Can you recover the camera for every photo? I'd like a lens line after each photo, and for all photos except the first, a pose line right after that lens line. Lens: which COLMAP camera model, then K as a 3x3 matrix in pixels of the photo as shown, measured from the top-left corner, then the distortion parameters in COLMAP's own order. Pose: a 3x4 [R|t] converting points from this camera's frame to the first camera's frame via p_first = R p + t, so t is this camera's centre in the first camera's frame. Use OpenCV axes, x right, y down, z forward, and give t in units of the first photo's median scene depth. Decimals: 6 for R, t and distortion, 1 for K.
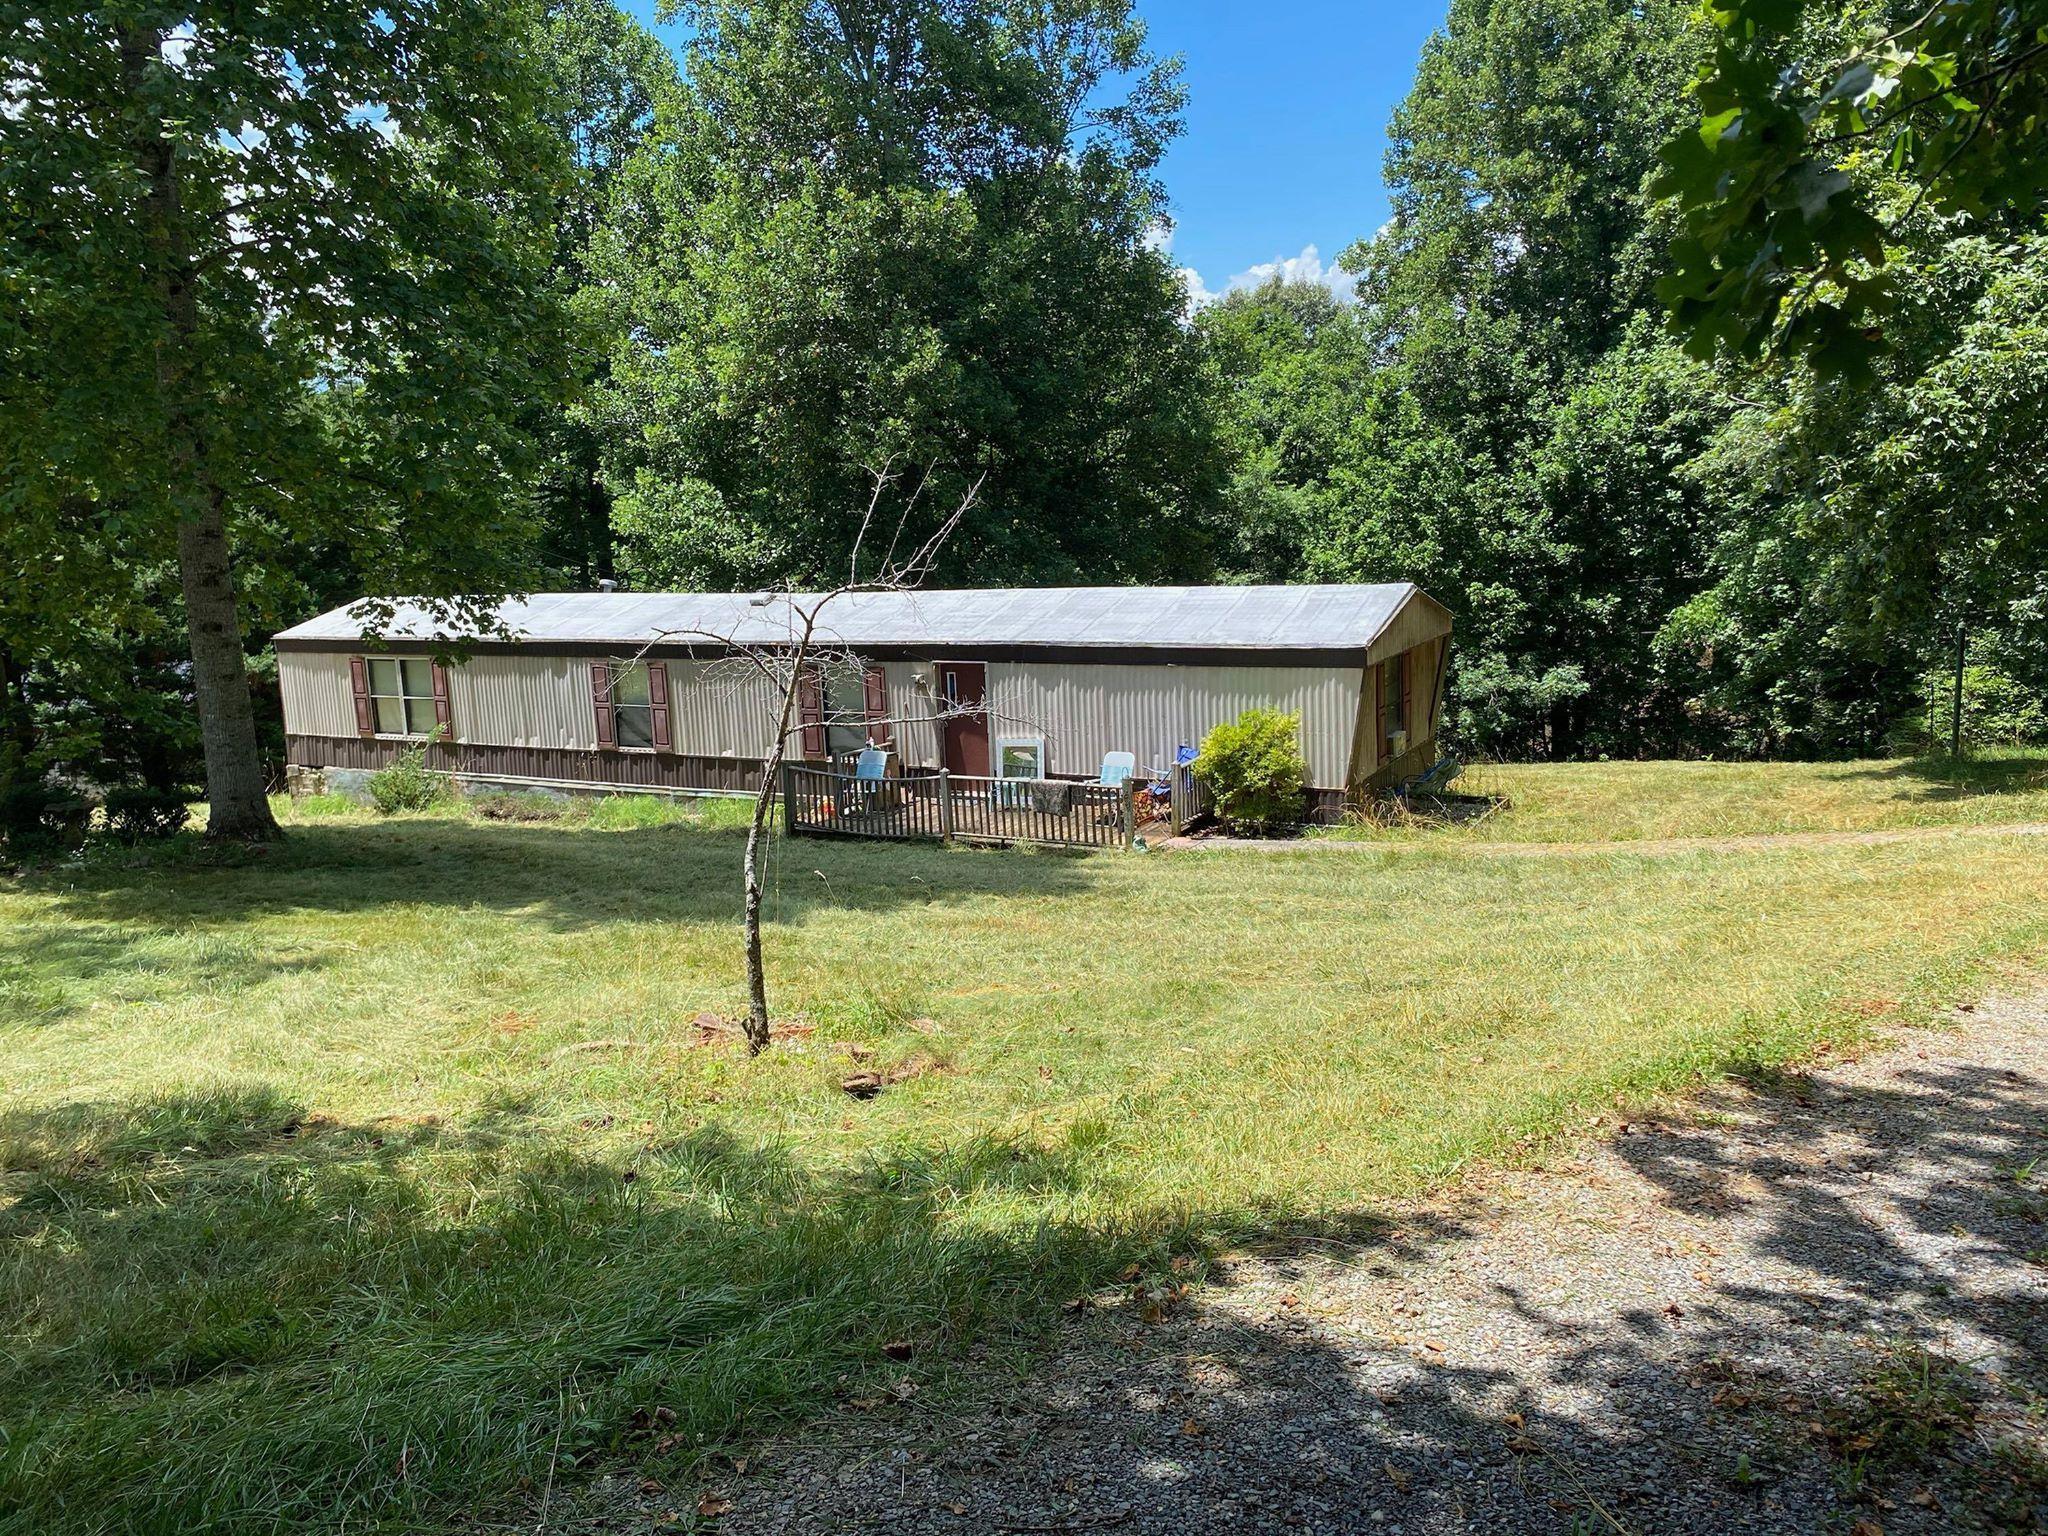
lens RADIAL K [[1586.6, 0, 996.9], [0, 1586.6, 721.4], [0, 0, 1]] dist [0.086813, -0.169313]
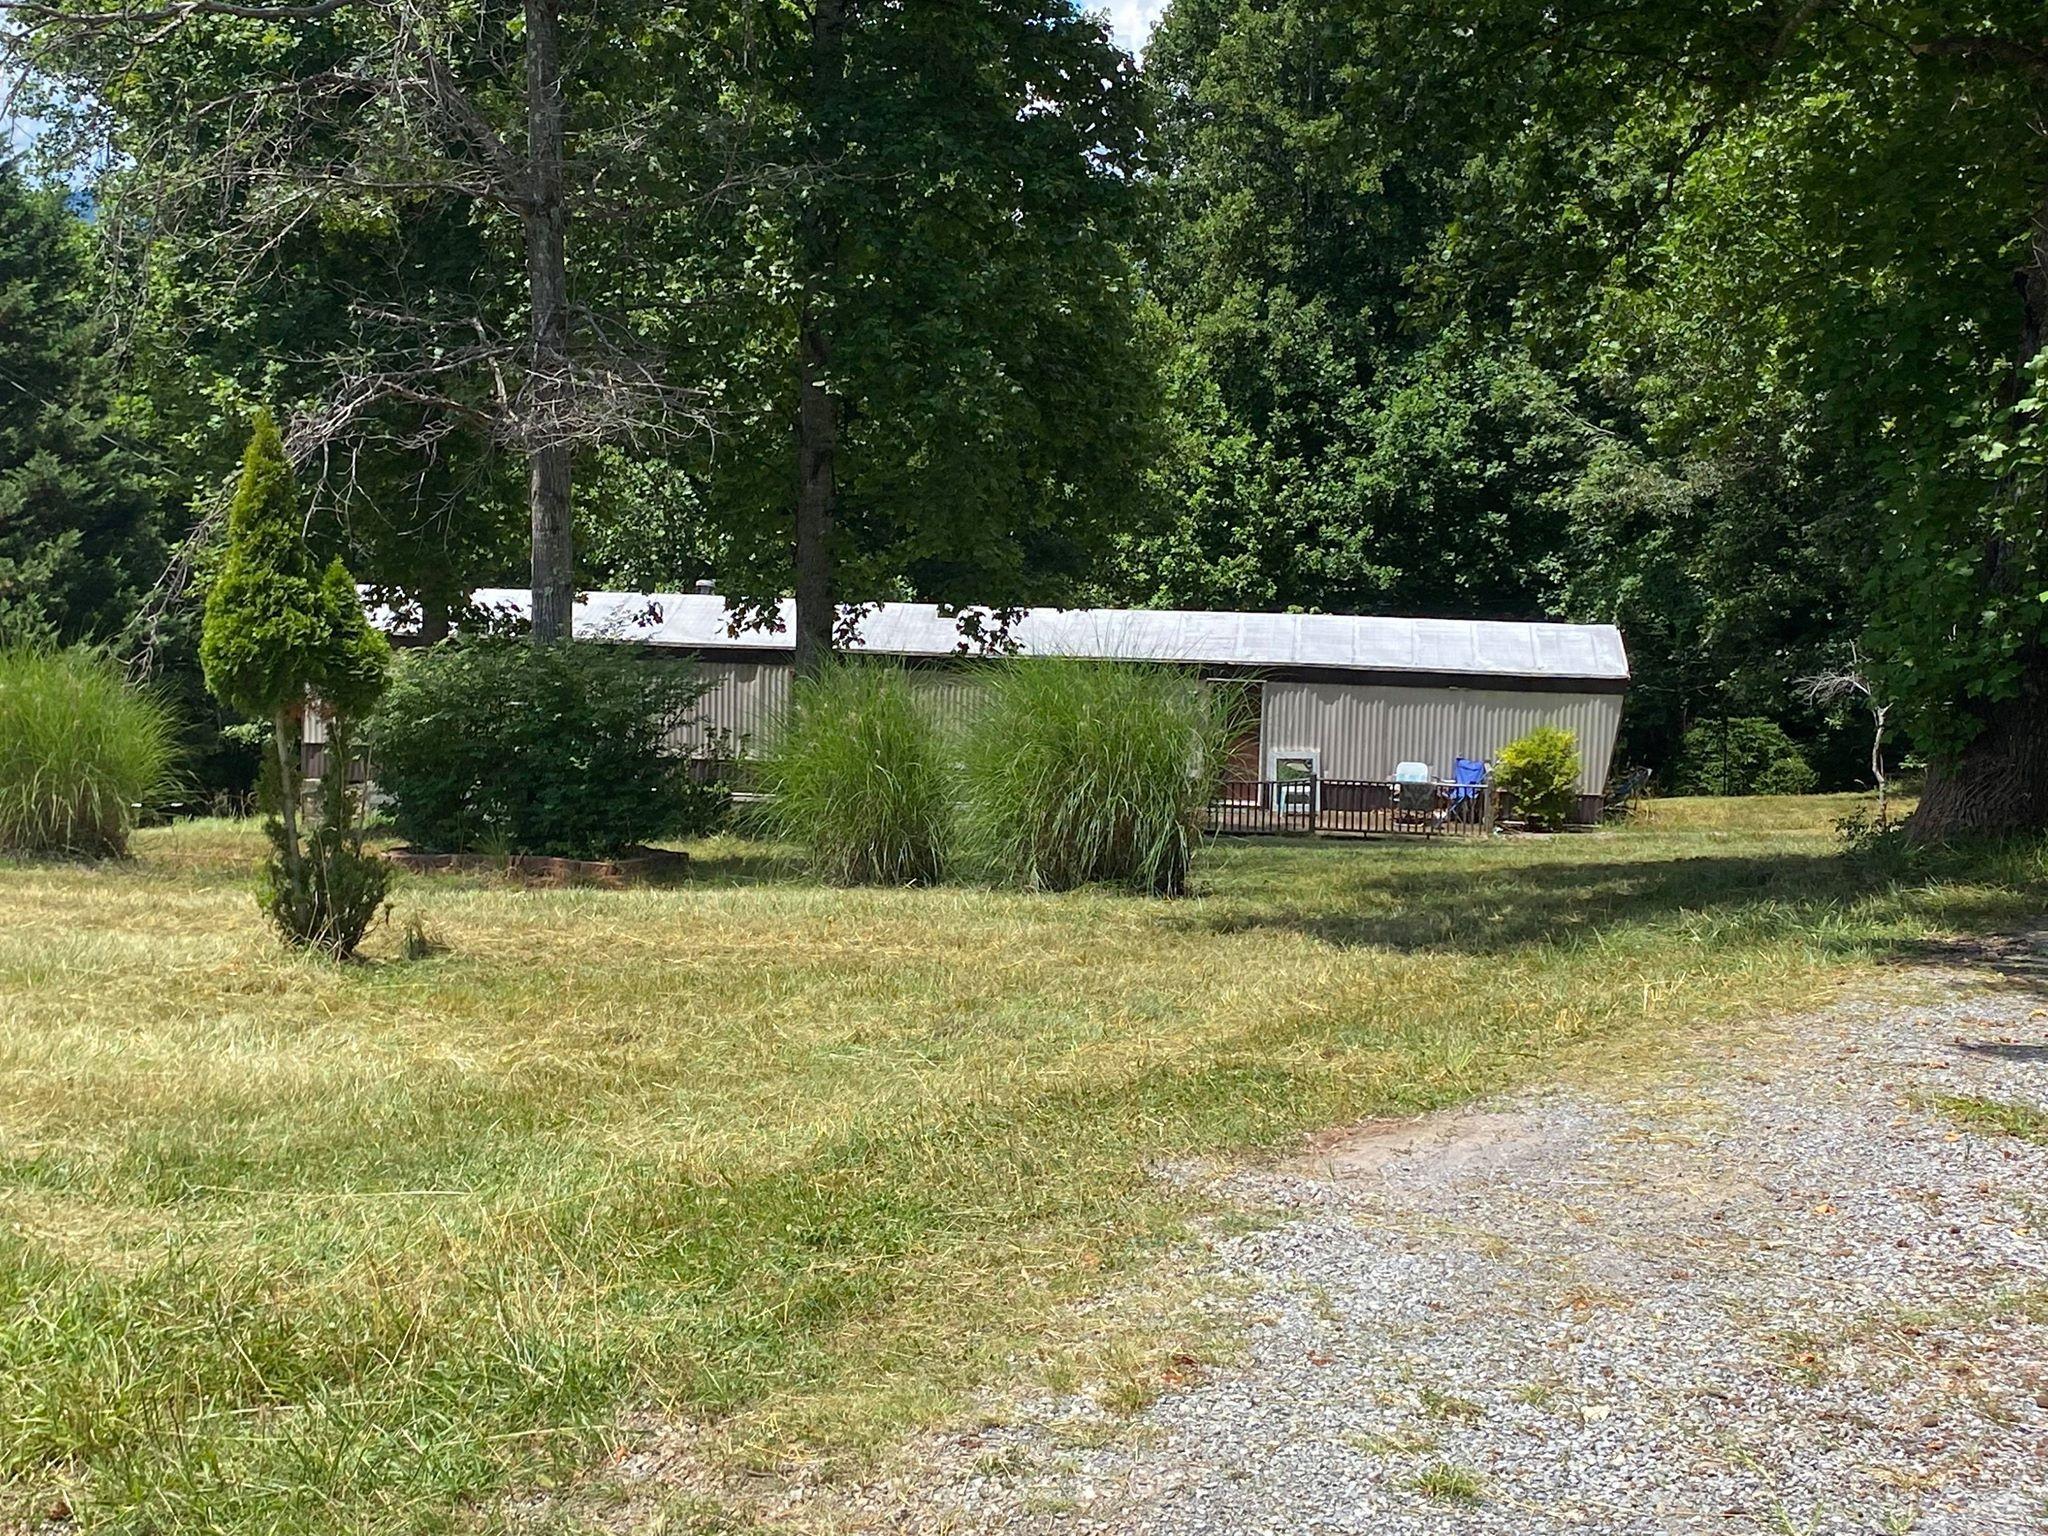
lens RADIAL K [[2716.8, 0, 1005.0], [0, 2716.8, 730.2], [0, 0, 1]] dist [0.213317, -0.658489]
pose [[0.922521, 0.020818, 0.385386, -0.878829], [-0.011443, 0.999581, -0.026604, 0.047581], [-0.385778, 0.020133, 0.922372, -0.655889]]
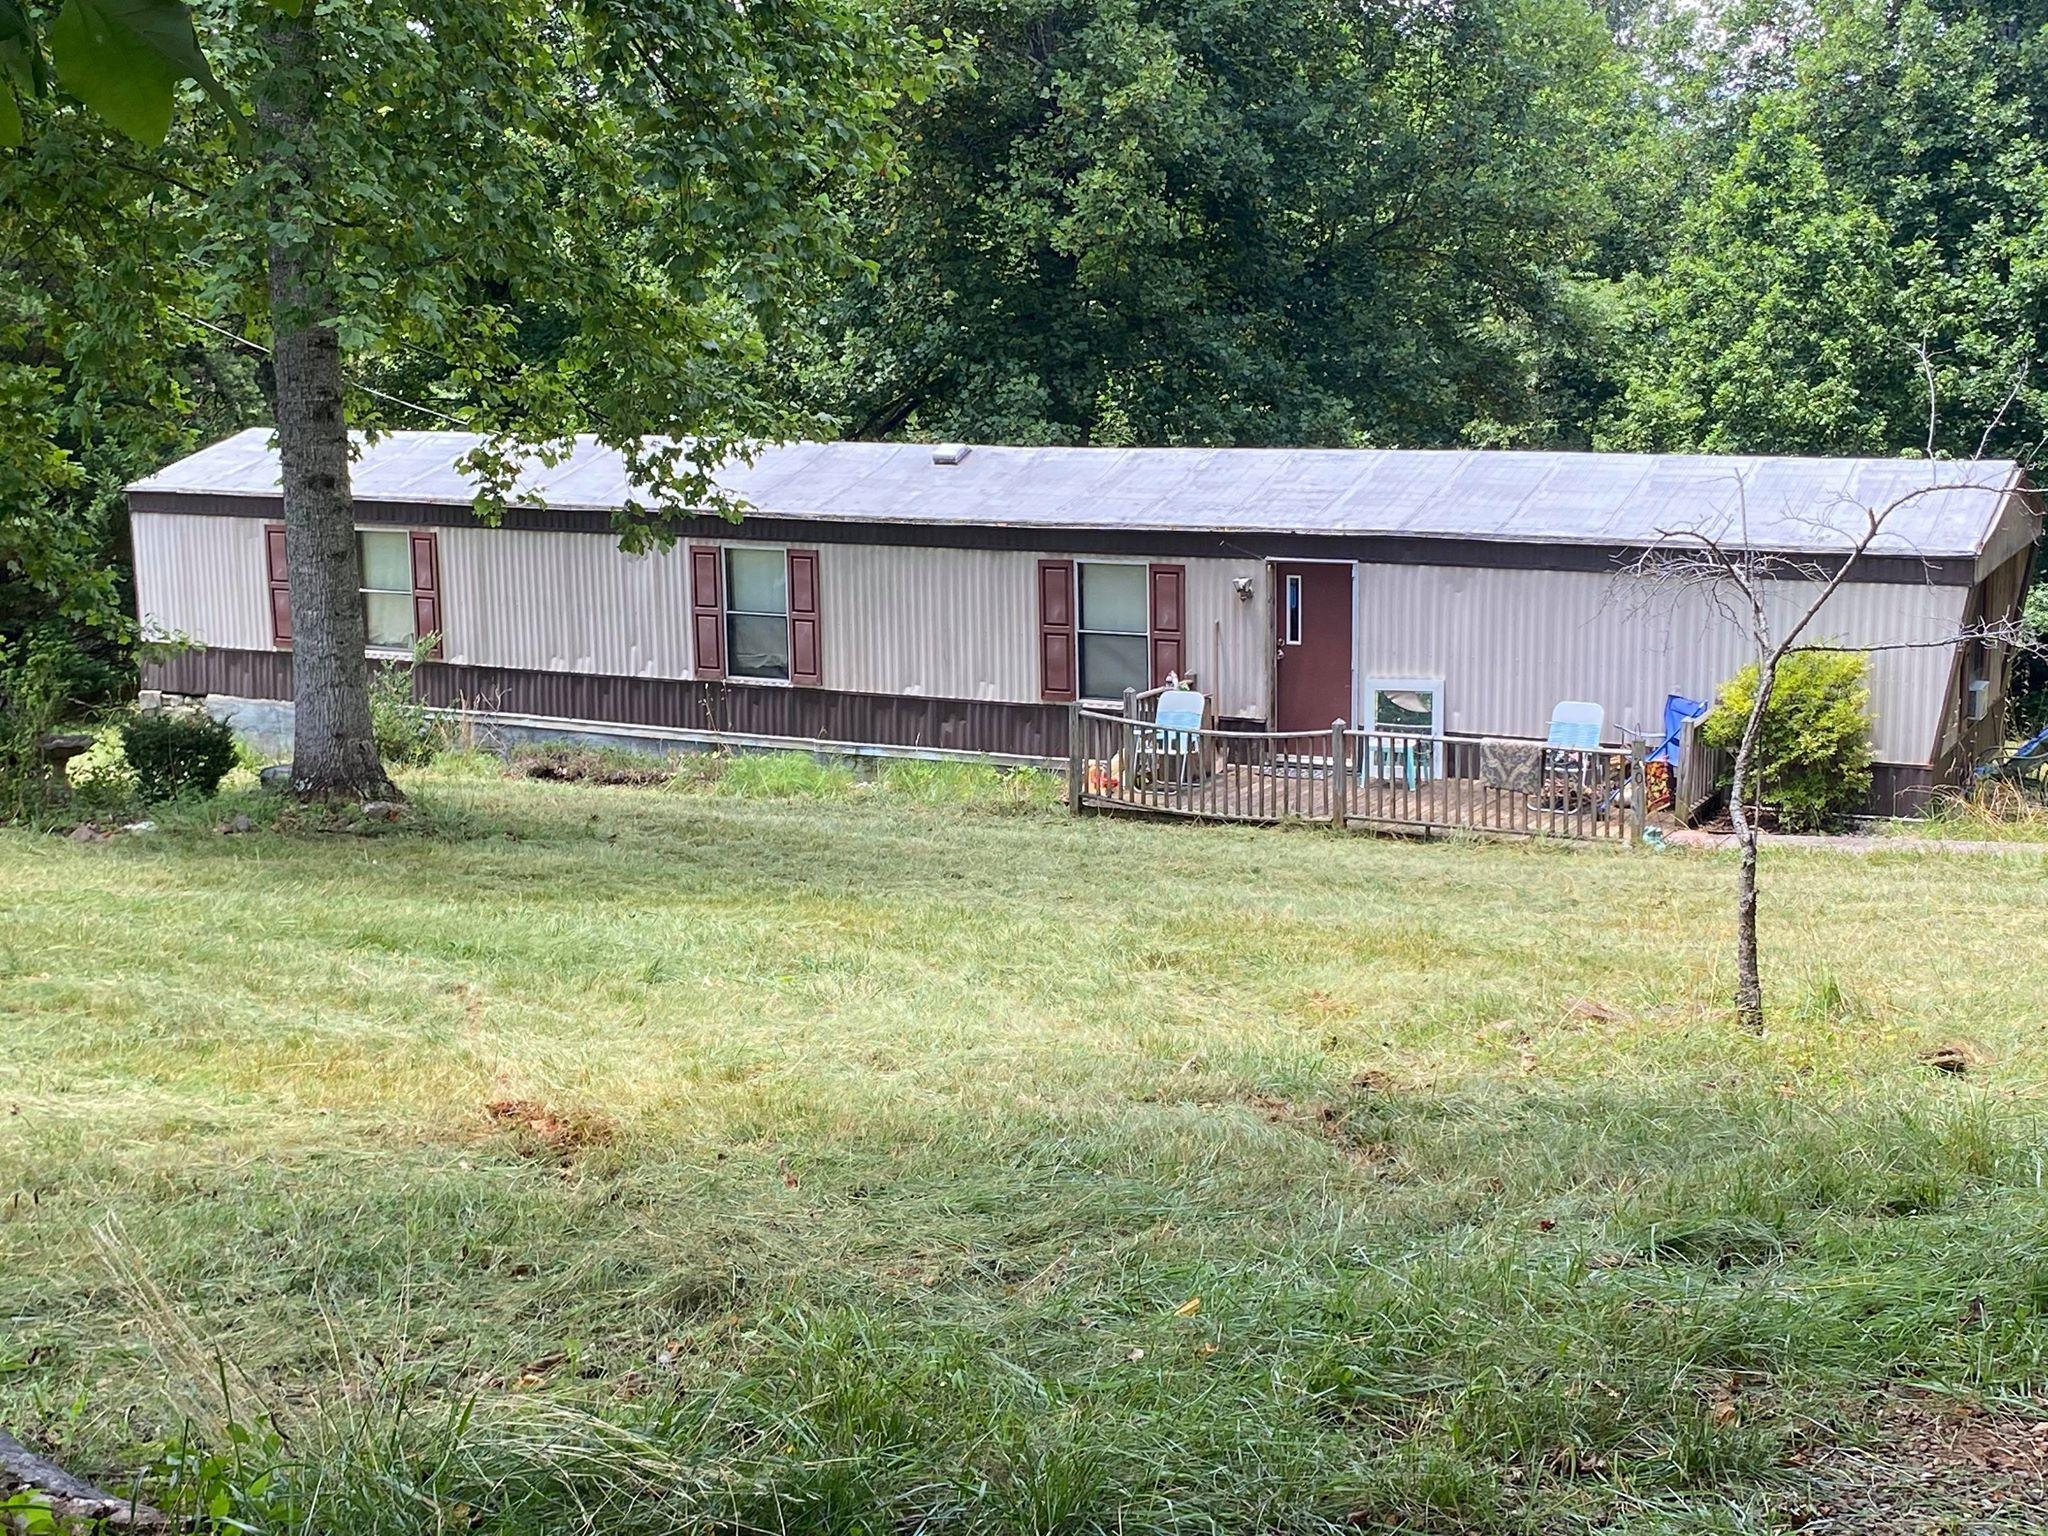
lens RADIAL K [[2716.8, 0, 1005.0], [0, 2716.8, 730.2], [0, 0, 1]] dist [0.213317, -0.658489]
pose [[0.998924, 0.024956, 0.039094, -0.192240], [-0.026045, 0.999280, 0.027596, 0.005144], [-0.038377, -0.028585, 0.998854, -0.136485]]
